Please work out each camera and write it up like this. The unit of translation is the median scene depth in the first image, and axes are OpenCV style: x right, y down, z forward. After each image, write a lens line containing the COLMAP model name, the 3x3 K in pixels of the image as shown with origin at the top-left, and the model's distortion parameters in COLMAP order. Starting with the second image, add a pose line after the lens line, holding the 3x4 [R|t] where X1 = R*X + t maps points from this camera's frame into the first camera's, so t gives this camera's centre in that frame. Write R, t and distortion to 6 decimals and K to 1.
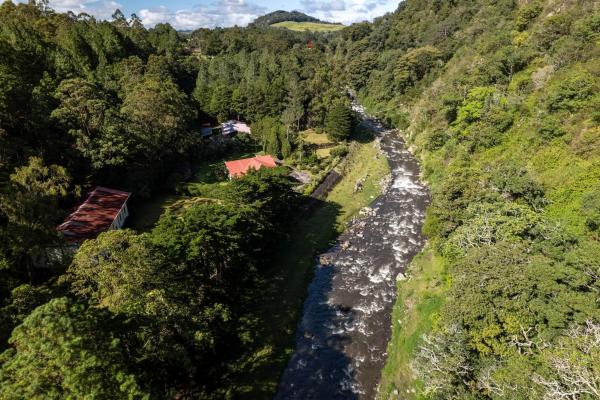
lens RADIAL K [[373.2, 0, 300.0], [0, 373.2, 200.0], [0, 0, 1]] dist [0.007090, 0.002817]
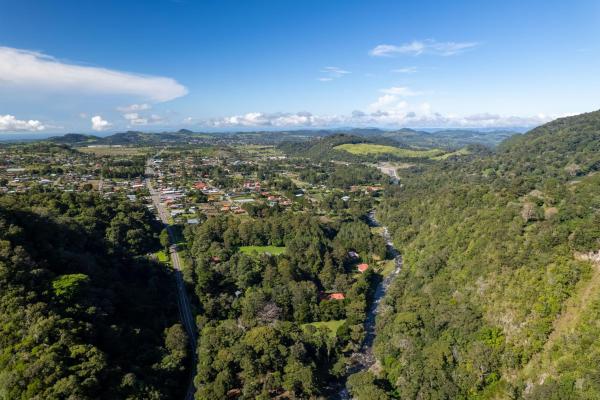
lens RADIAL K [[373.2, 0, 300.0], [0, 373.2, 200.0], [0, 0, 1]] dist [0.007090, 0.002817]
pose [[0.991217, 0.015475, -0.131337, -0.321639], [-0.044995, 0.973344, -0.224895, 0.187972], [0.124356, 0.228829, 0.965491, -3.826896]]
